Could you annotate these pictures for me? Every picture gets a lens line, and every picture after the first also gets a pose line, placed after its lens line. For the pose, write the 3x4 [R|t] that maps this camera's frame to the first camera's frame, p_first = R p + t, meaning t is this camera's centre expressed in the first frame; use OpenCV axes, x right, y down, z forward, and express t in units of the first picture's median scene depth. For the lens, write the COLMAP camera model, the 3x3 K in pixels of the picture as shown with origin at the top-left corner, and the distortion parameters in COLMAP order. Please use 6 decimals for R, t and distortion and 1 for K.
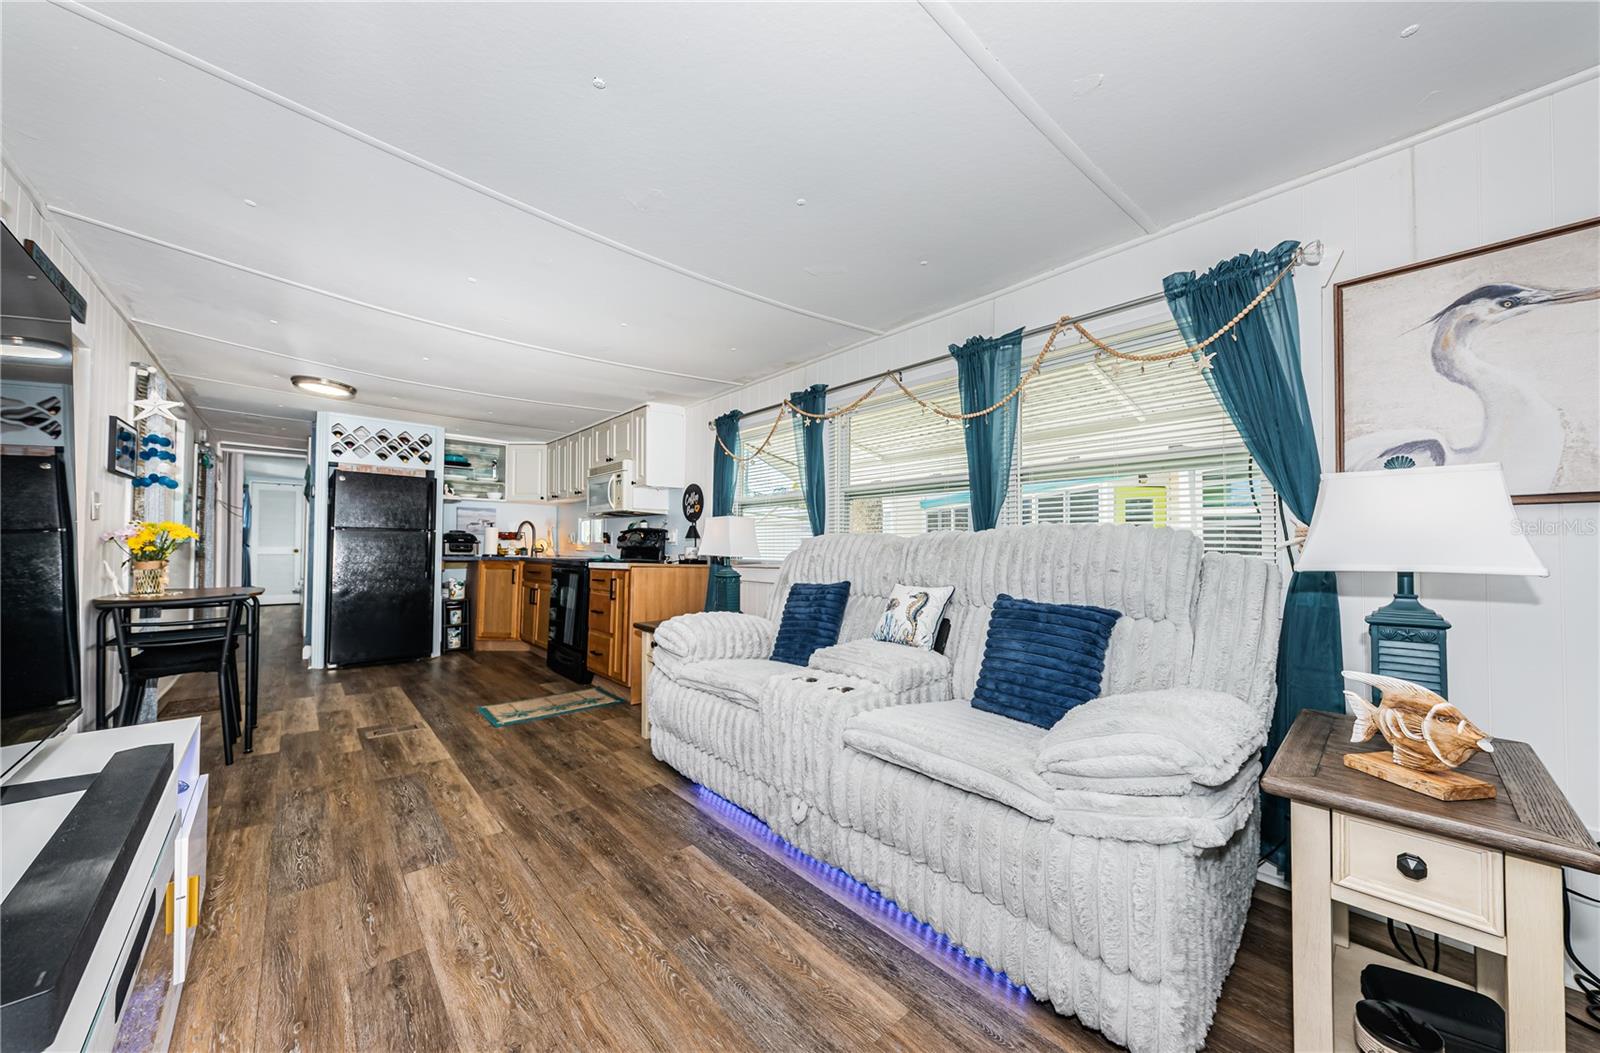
lens RADIAL K [[563.2, 0, 802.4], [0, 563.2, 536.4], [0, 0, 1]] dist [0.009010, -0.000139]
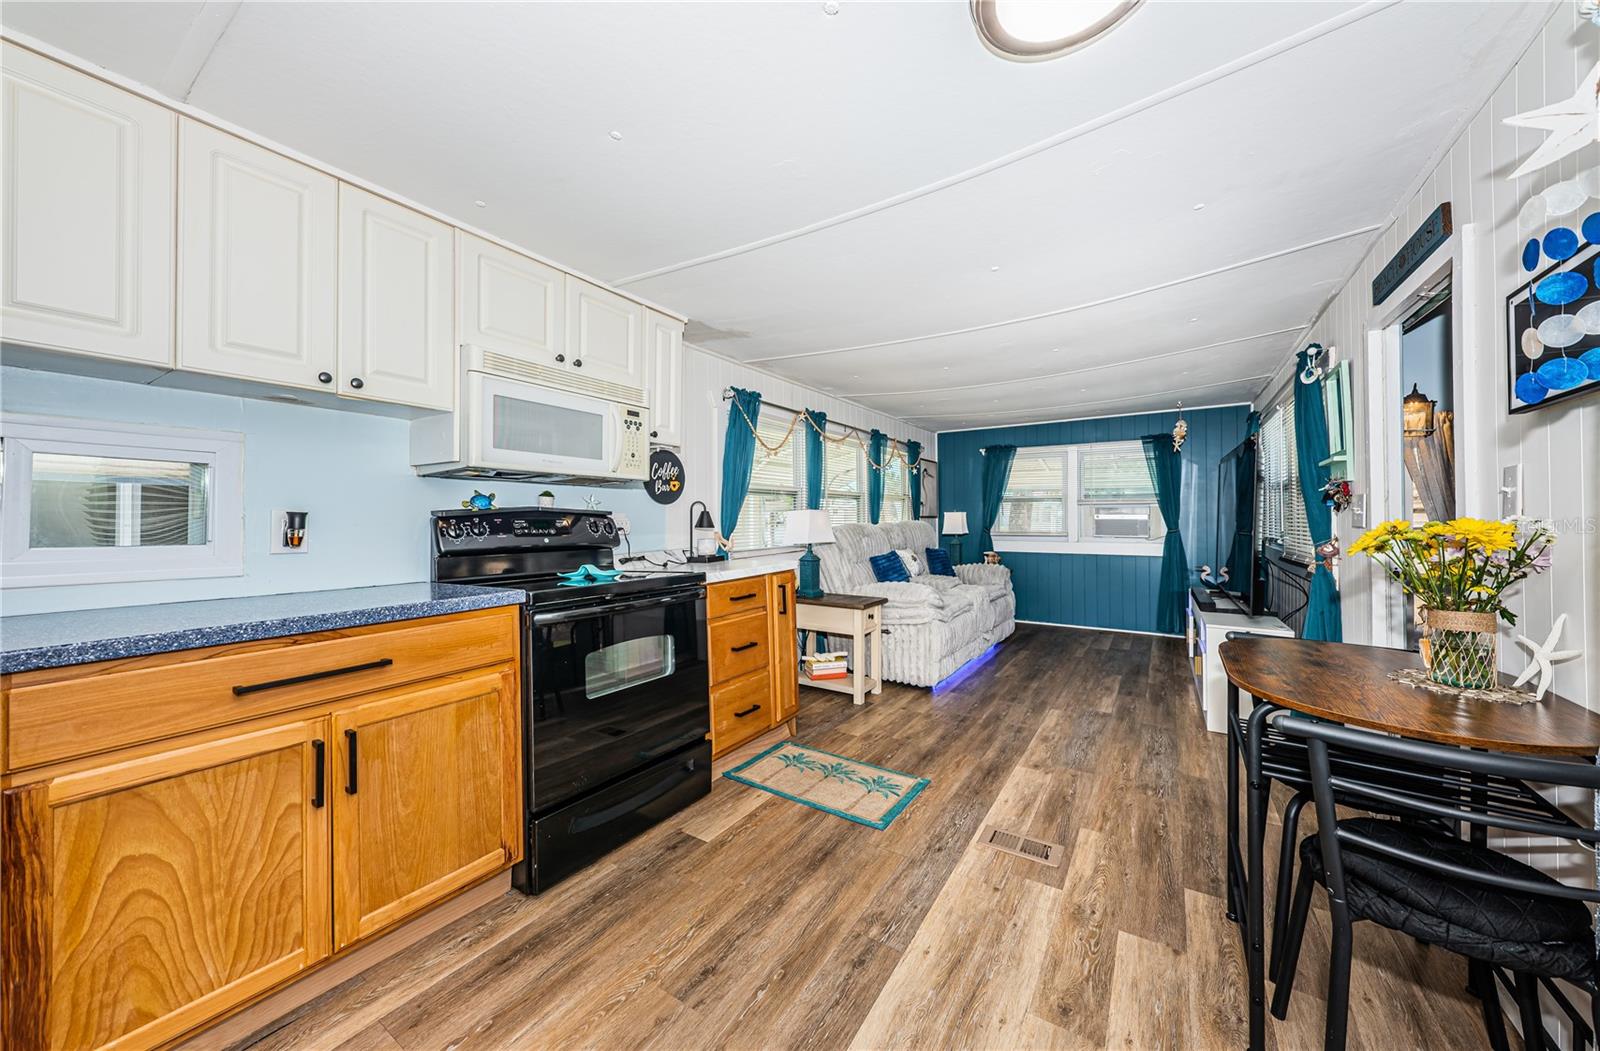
lens RADIAL K [[556.0, 0, 801.7], [0, 556.0, 513.3], [0, 0, 1]] dist [0.009635, -0.000056]
pose [[-0.260213, 0.004031, 0.965543, -1.219253], [-0.017384, 0.999810, -0.008859, -0.014699], [-0.965395, -0.019091, -0.260094, 1.362879]]
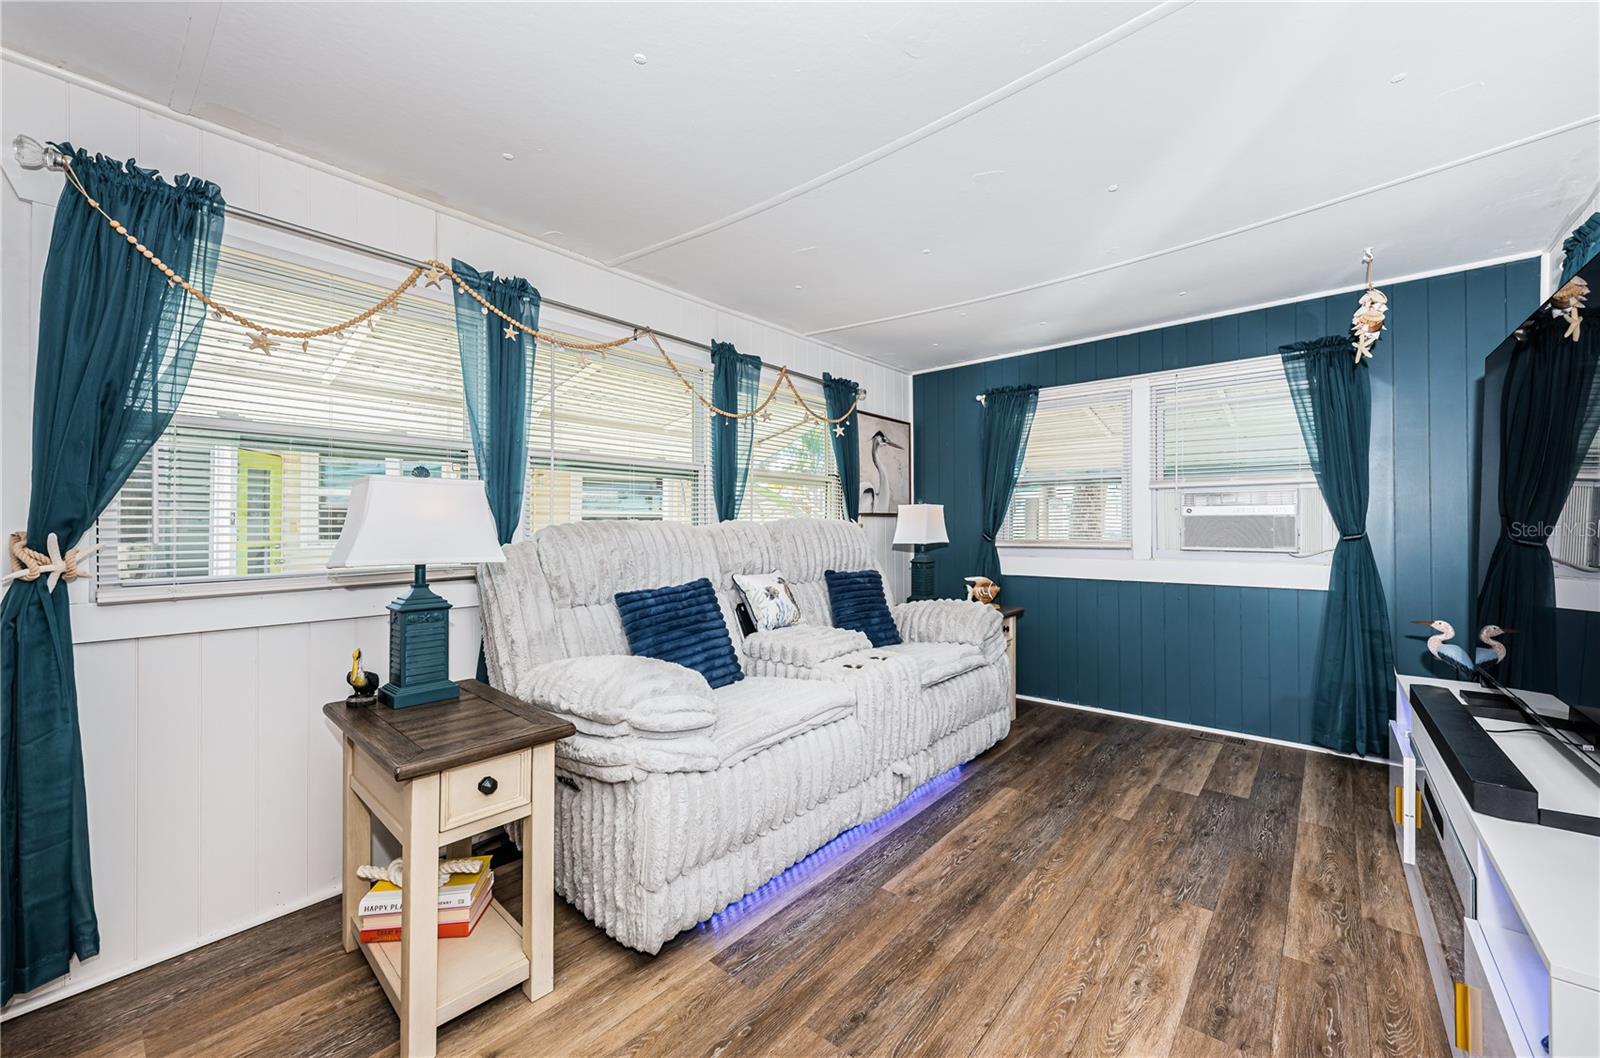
lens RADIAL K [[616.5, 0, 809.4], [0, 616.5, 521.7], [0, 0, 1]] dist [0.009330, -0.000054]
pose [[-0.138804, 0.005221, 0.990306, -0.680307], [-0.016489, 0.999835, -0.007583, -0.000940], [-0.990183, -0.017382, -0.138695, 0.762143]]
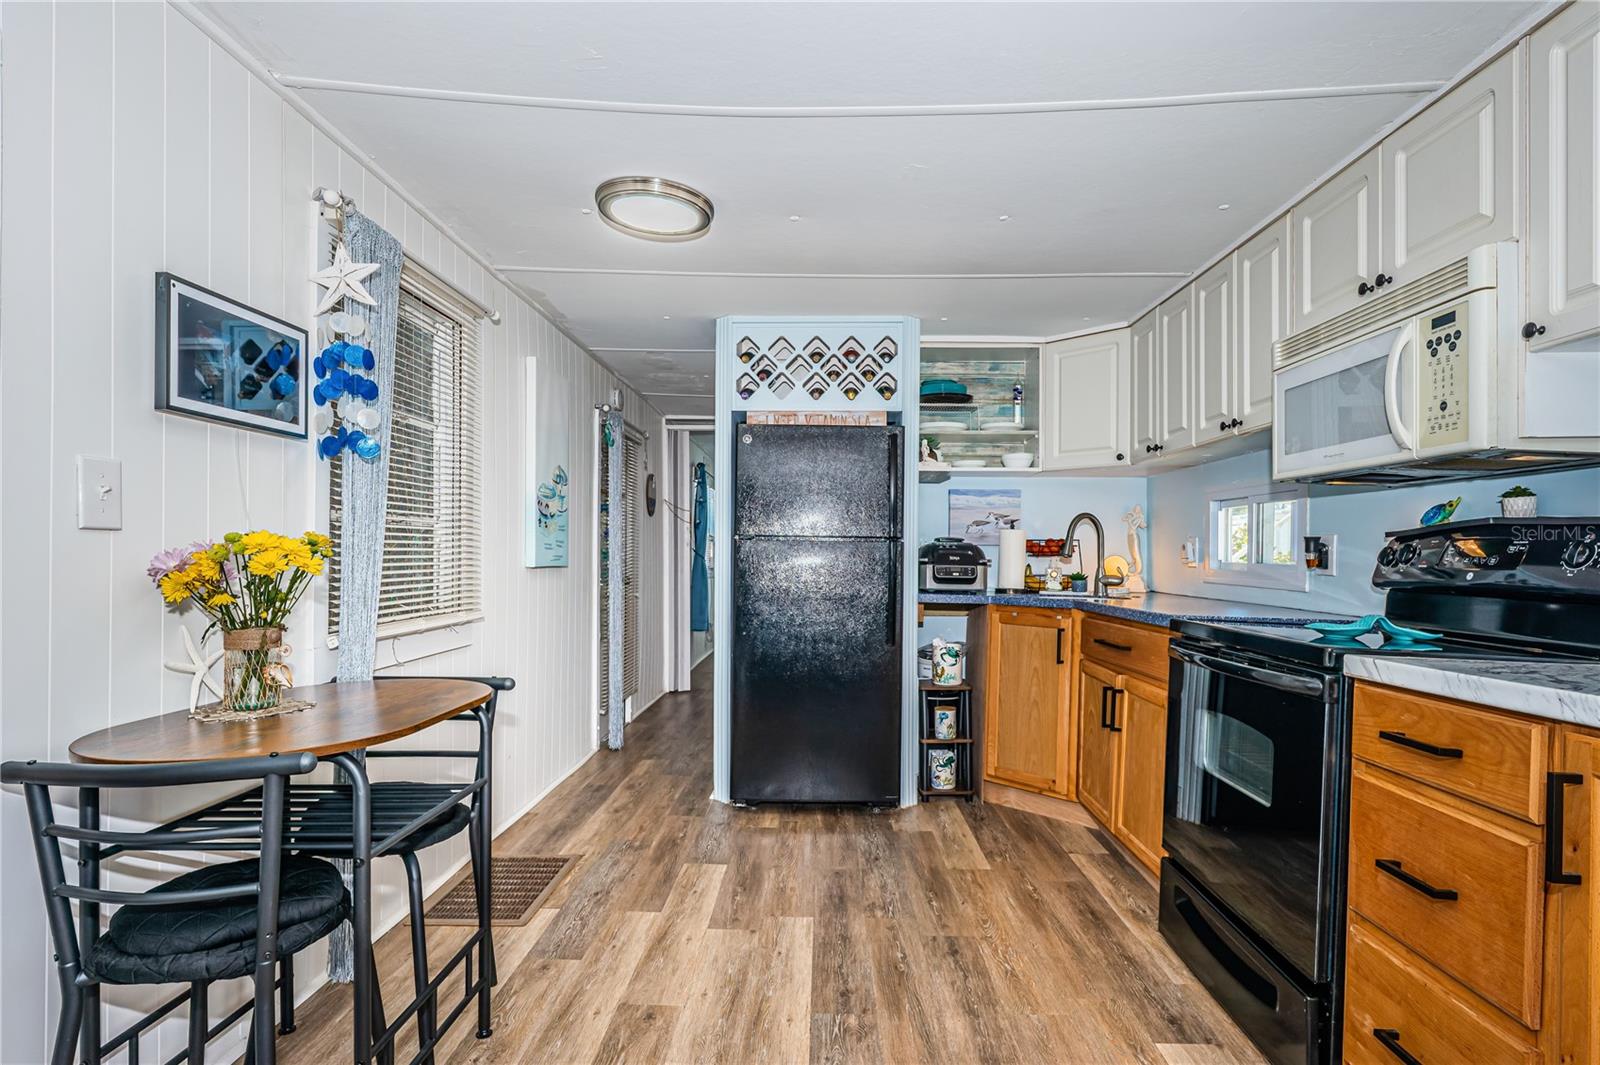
lens RADIAL K [[829.2, 0, 802.6], [0, 829.2, 555.6], [0, 0, 1]] dist [0.001868, 0.001105]
pose [[0.727270, -0.001091, -0.686351, -0.386171], [0.011664, 0.999874, 0.010771, -0.008021], [0.686253, -0.015839, 0.727191, 0.714754]]
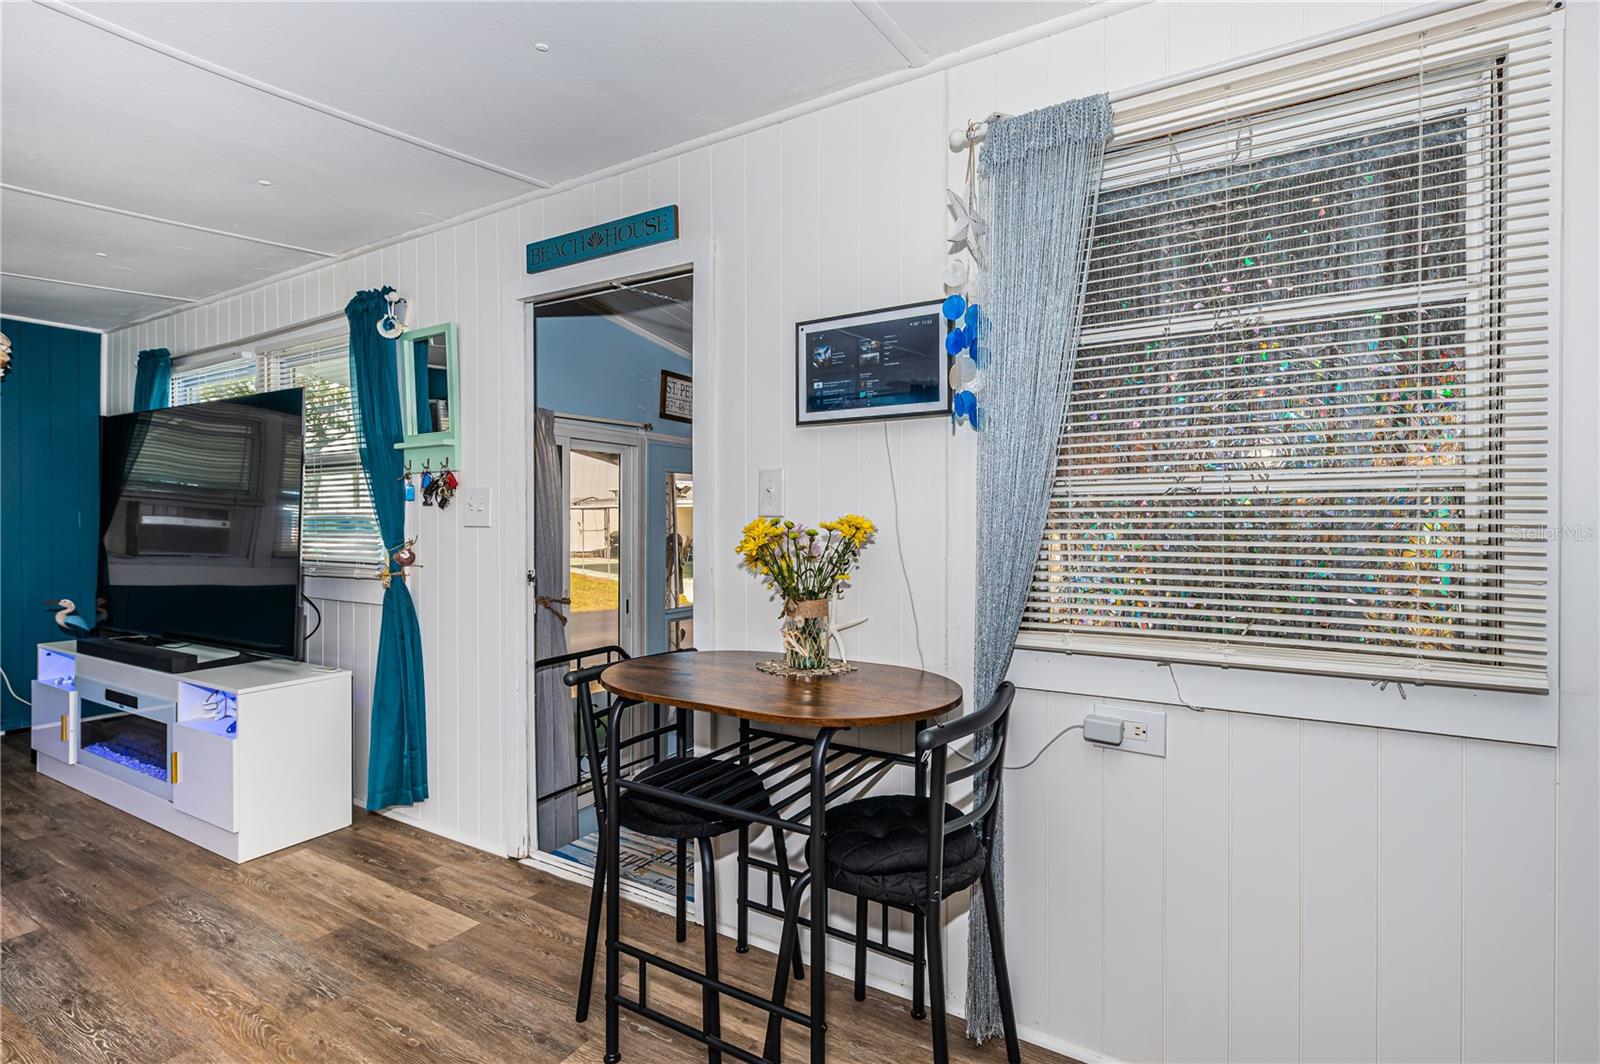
lens RADIAL K [[745.3, 0, 802.6], [0, 745.3, 524.4], [0, 0, 1]] dist [0.001181, 0.001091]
pose [[-0.953680, -0.003784, -0.300800, -0.814097], [-0.000279, 0.999932, -0.011695, -0.008727], [0.300824, -0.011070, -0.953615, 1.360540]]
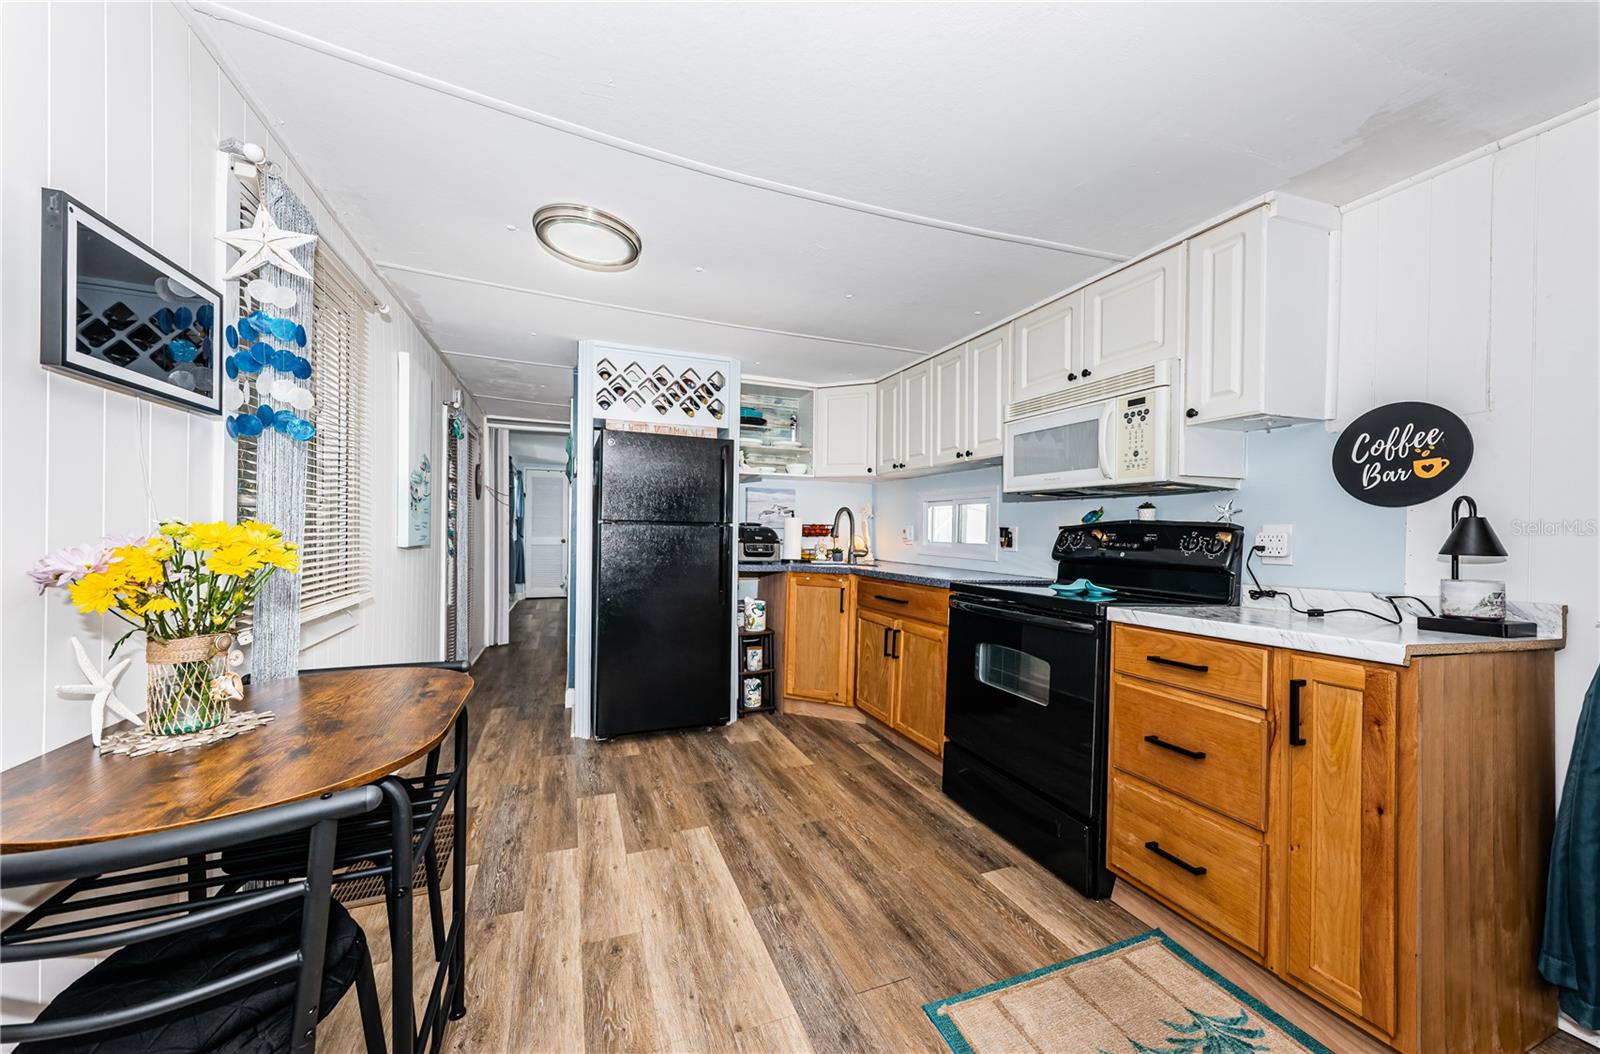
lens RADIAL K [[582.6, 0, 797.2], [0, 582.6, 532.9], [0, 0, 1]] dist [0.008530, -0.000195]
pose [[0.938146, 0.006450, -0.346181, -0.575768], [0.000106, 0.999821, 0.018914, -0.020939], [0.346241, -0.017781, 0.937977, 0.675967]]
